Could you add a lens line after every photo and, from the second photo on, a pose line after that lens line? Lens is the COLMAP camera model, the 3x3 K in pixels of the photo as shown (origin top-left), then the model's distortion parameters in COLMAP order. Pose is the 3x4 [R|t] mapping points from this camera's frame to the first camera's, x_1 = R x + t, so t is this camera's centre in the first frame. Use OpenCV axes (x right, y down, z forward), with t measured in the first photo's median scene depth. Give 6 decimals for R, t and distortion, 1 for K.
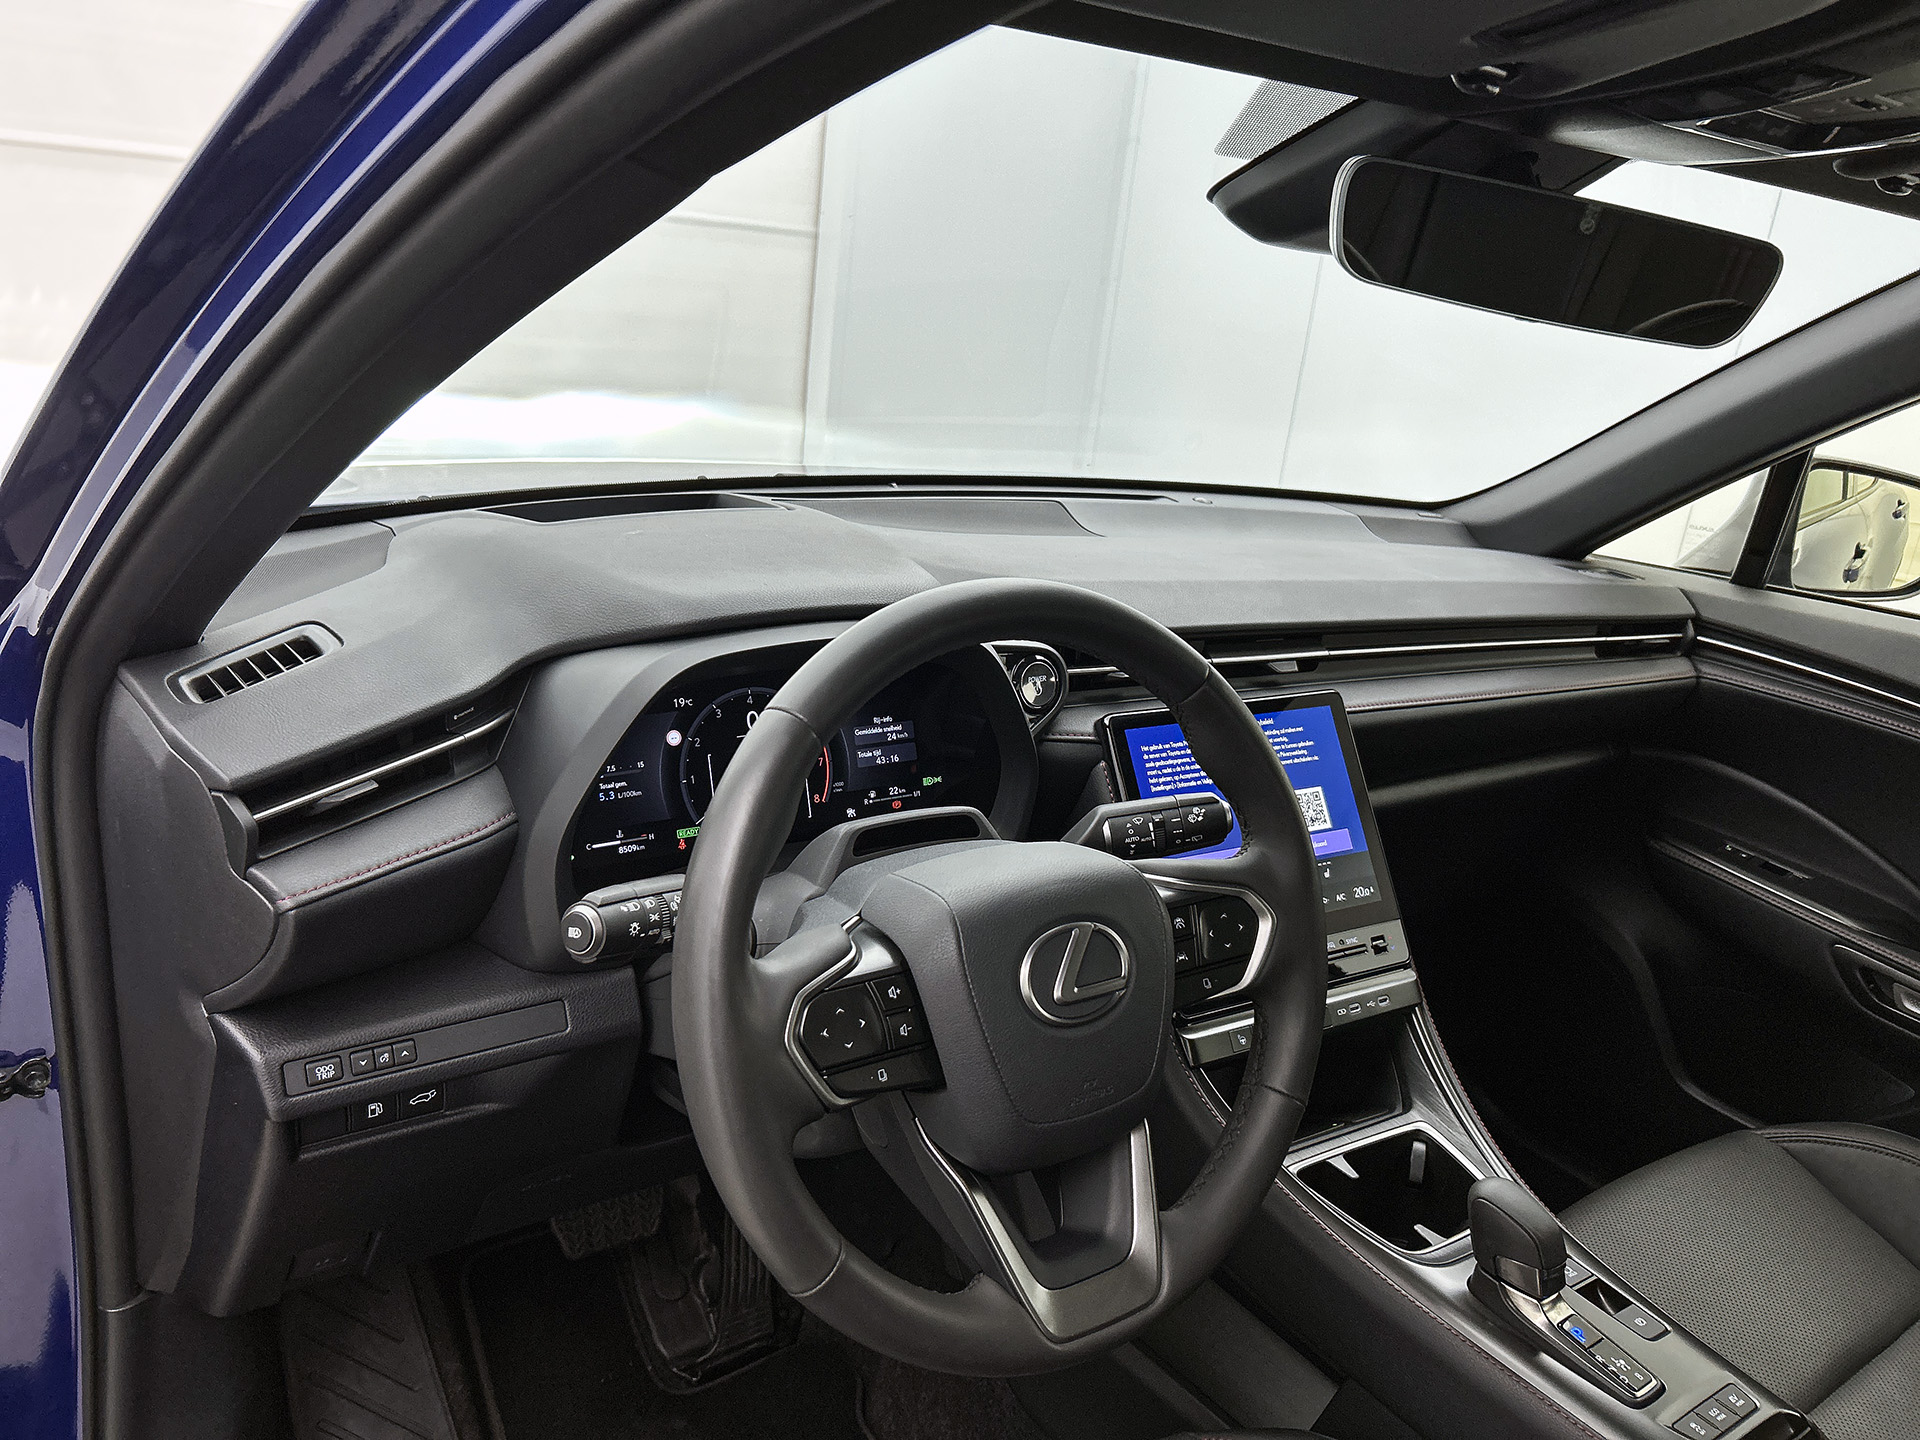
lens RADIAL K [[1423.0, 0, 952.9], [0, 1423.0, 723.7], [0, 0, 1]] dist [0.102727, -0.142688]
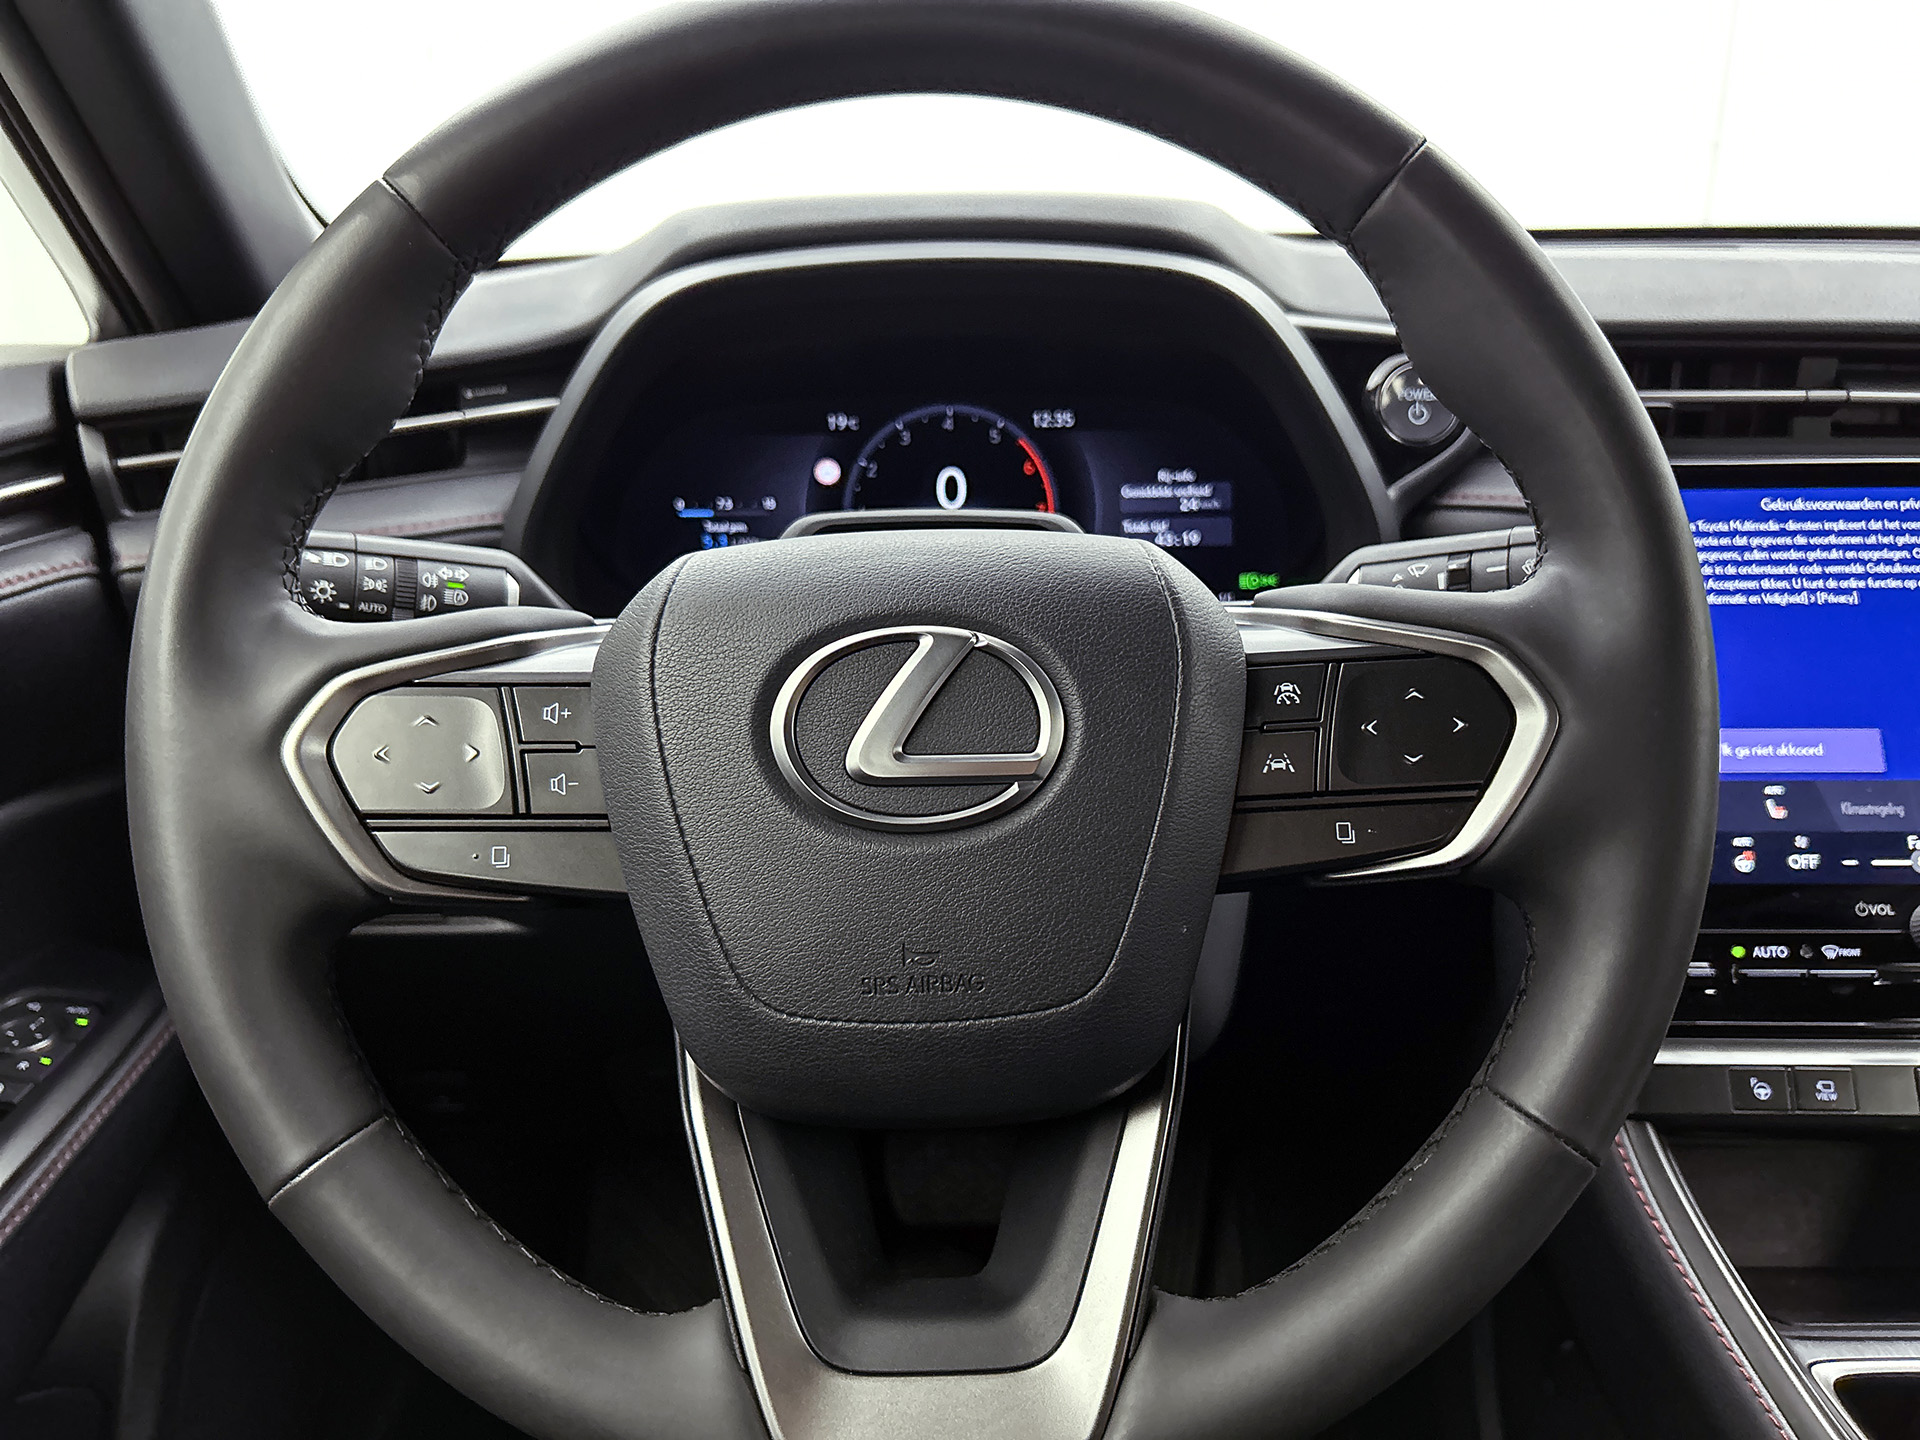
lens RADIAL K [[1472.0, 0, 954.2], [0, 1472.0, 729.5], [0, 0, 1]] dist [0.030178, -0.024288]
pose [[0.823086, 0.072290, -0.563297, 0.242060], [-0.086934, 0.996214, 0.000820, 0.114643], [0.561223, 0.048294, 0.826254, 0.392094]]
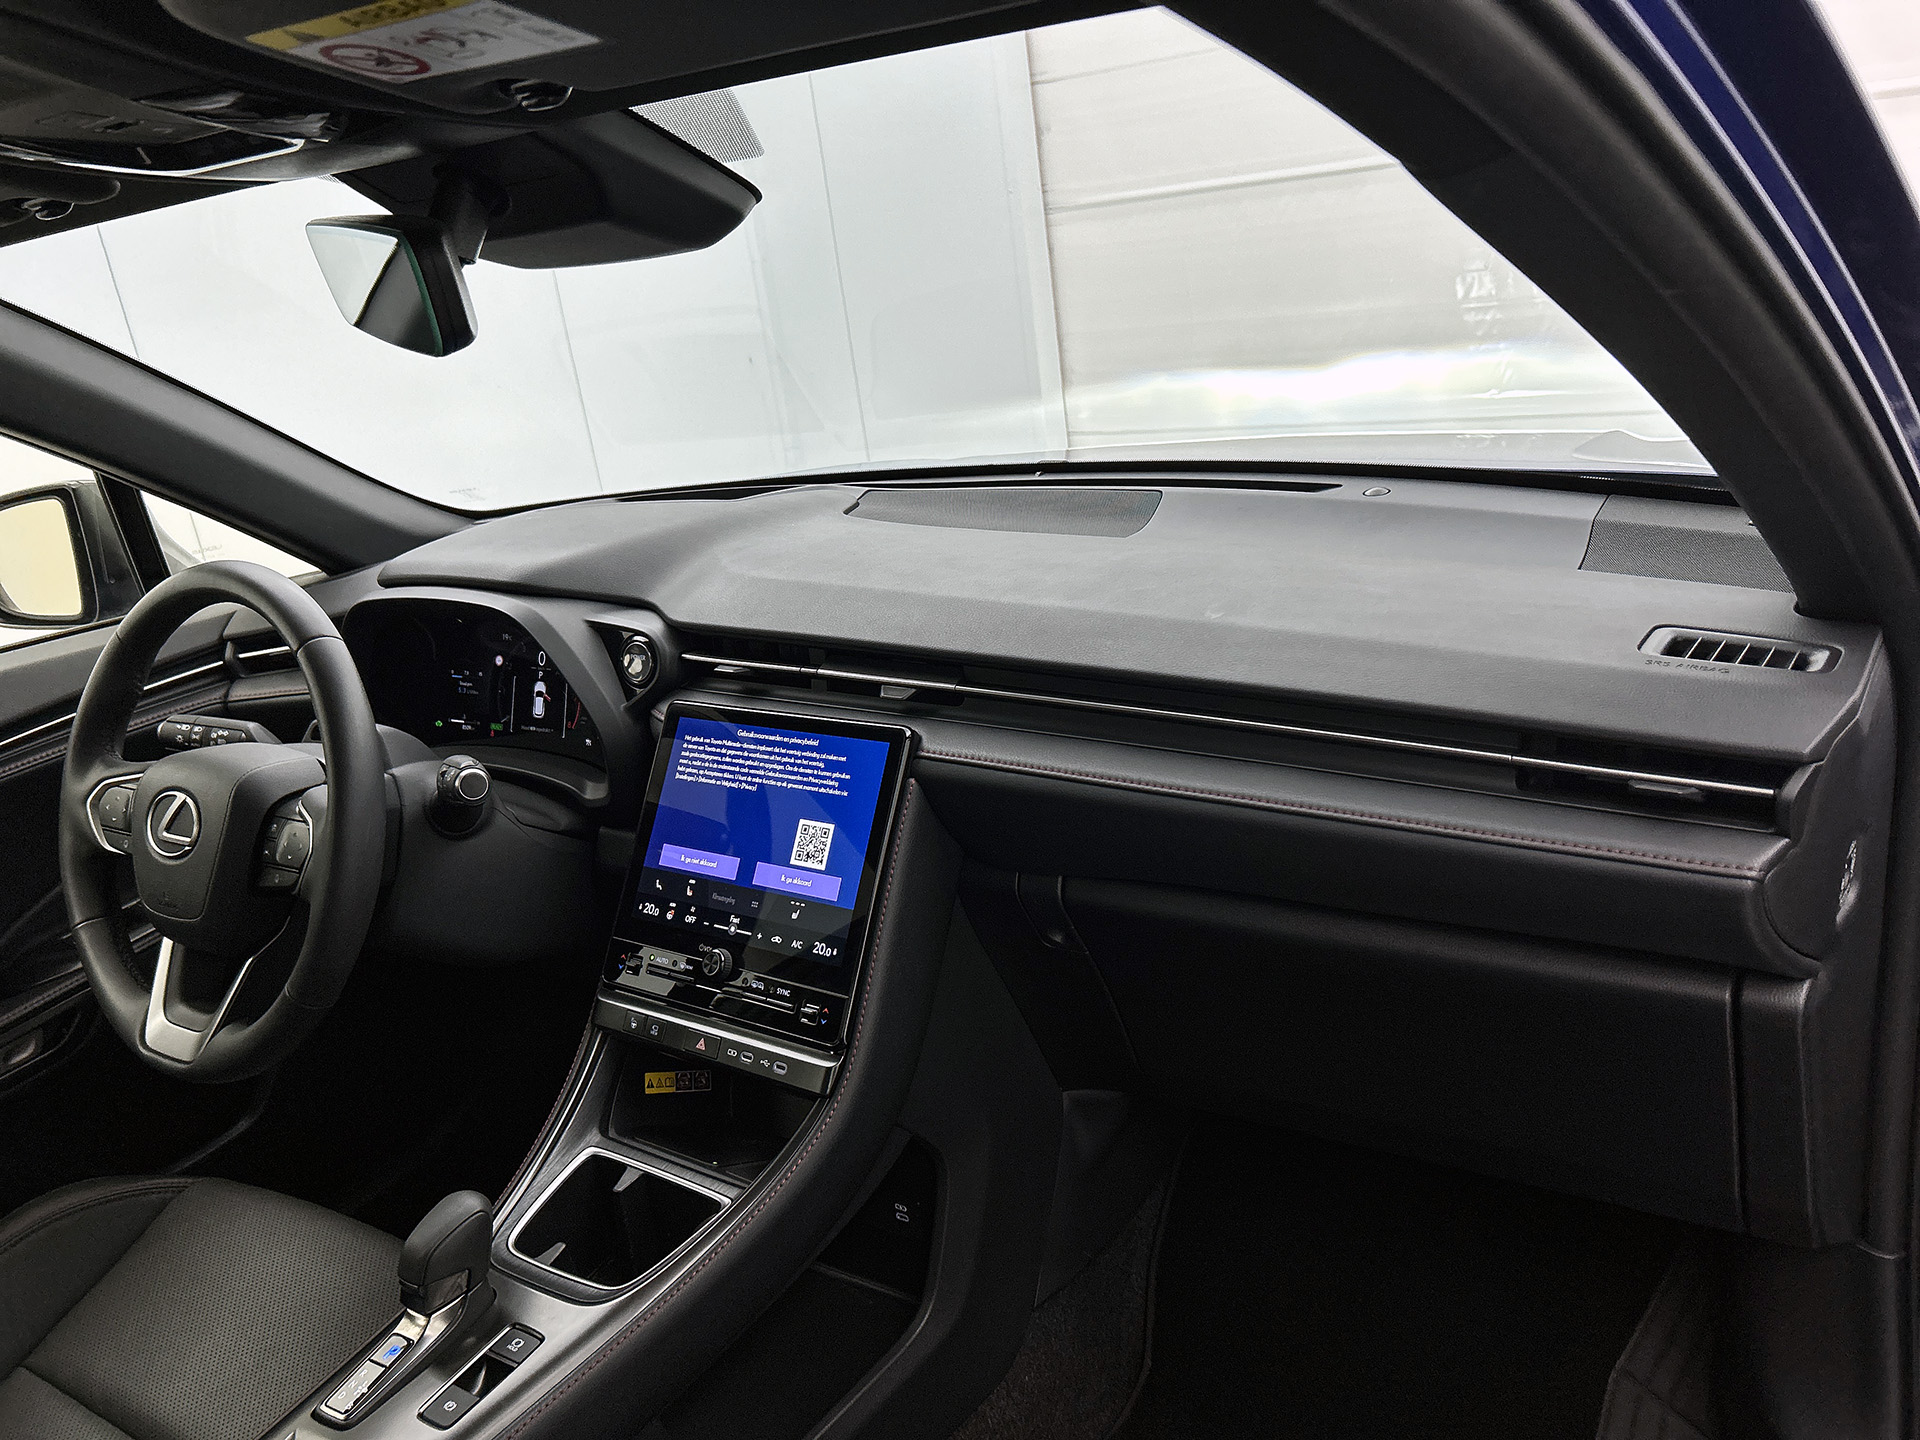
lens RADIAL K [[1481.8, 0, 955.7], [0, 1481.8, 622.1], [0, 0, 1]] dist [0.007967, -0.003314]
pose [[0.375331, 0.104564, -0.920974, 1.207509], [-0.129592, 0.989777, 0.059562, -0.158224], [0.917787, 0.096995, 0.385044, 0.741814]]
